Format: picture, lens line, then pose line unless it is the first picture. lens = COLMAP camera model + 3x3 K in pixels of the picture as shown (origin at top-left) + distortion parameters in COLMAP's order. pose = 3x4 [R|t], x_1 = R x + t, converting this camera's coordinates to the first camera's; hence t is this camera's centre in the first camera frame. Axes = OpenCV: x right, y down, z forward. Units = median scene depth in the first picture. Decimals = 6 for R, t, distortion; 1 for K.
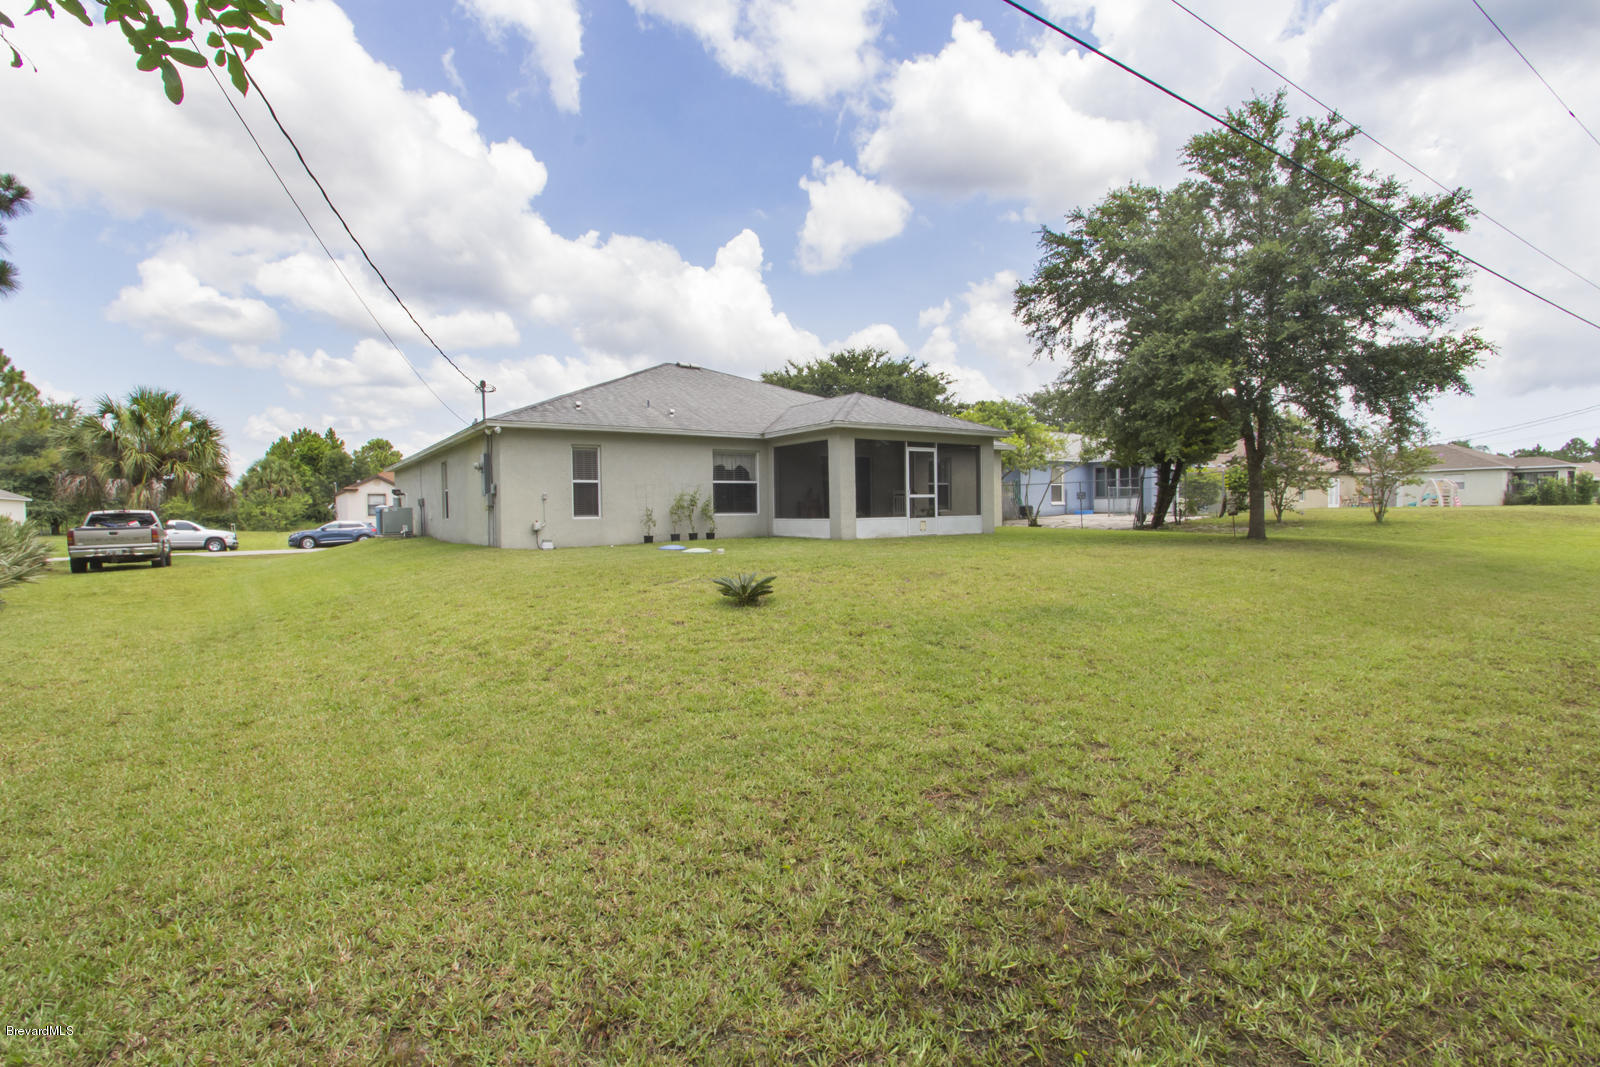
lens RADIAL K [[787.3, 0, 782.3], [0, 787.3, 532.0], [0, 0, 1]] dist [-0.003822, -0.002216]
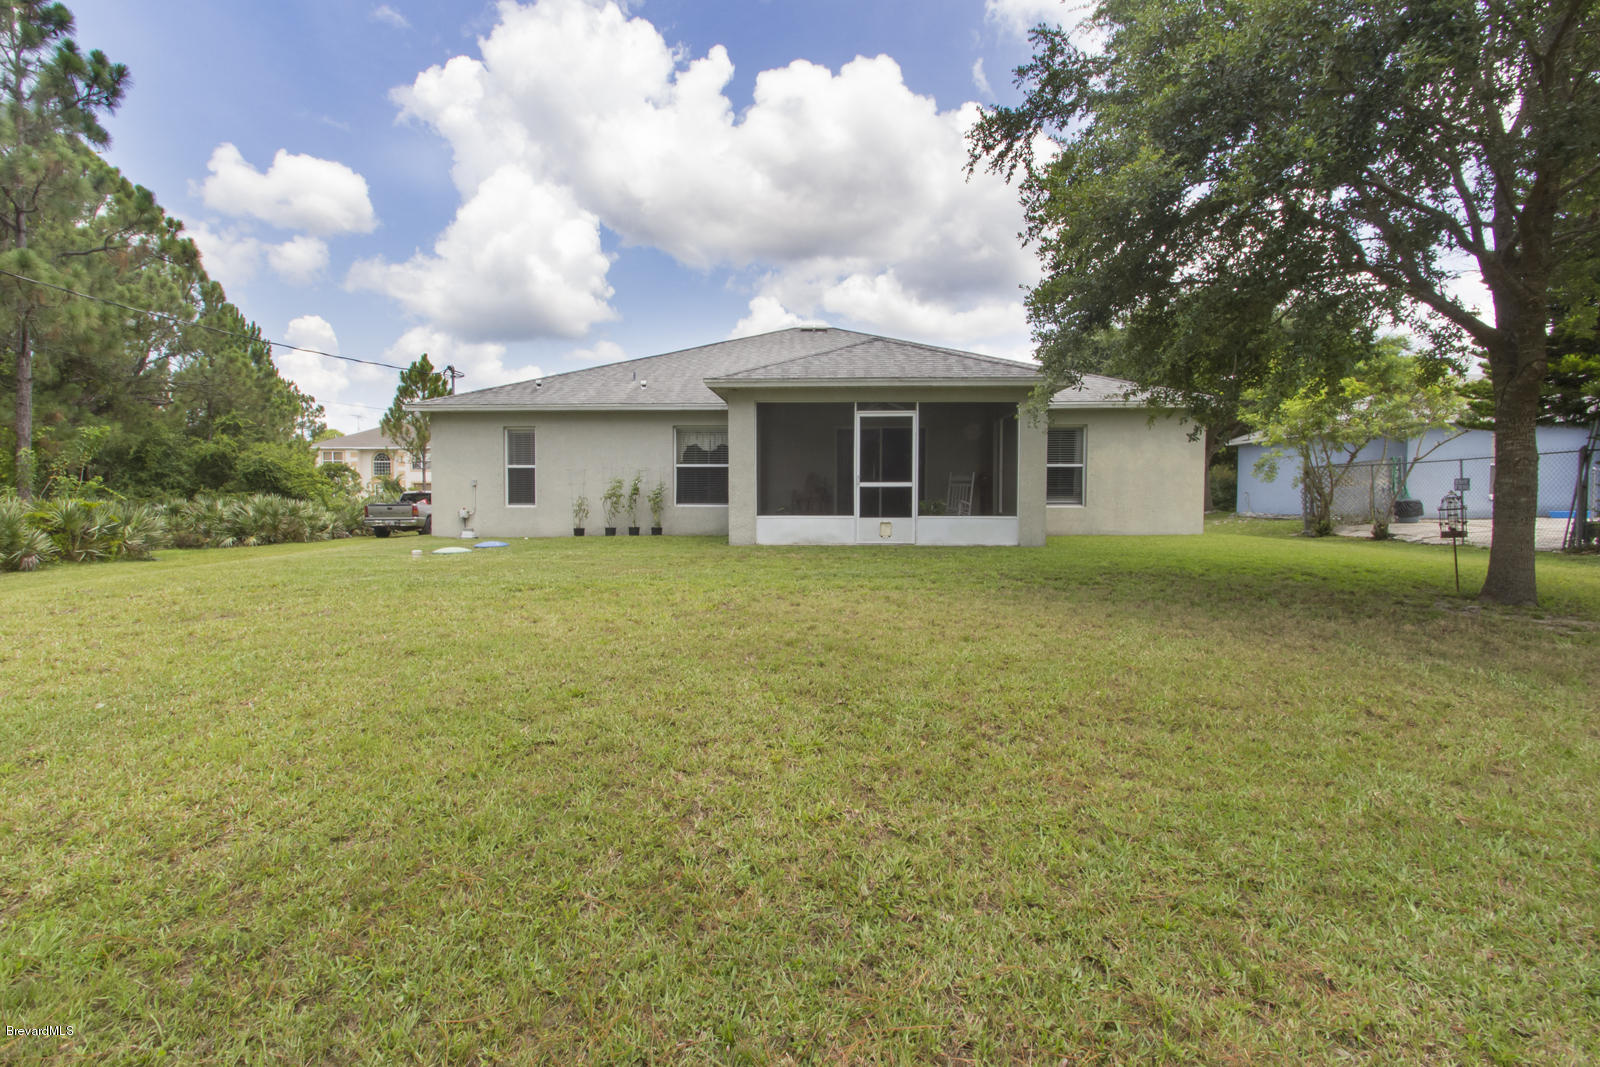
lens RADIAL K [[758.6, 0, 800.0], [0, 758.6, 533.5], [0, 0, 1]] dist [0.000288, -0.006987]
pose [[0.798163, 0.045311, -0.600736, 0.504173], [-0.029377, 0.998909, 0.036311, -0.025733], [0.601725, -0.011335, 0.798623, 0.447813]]
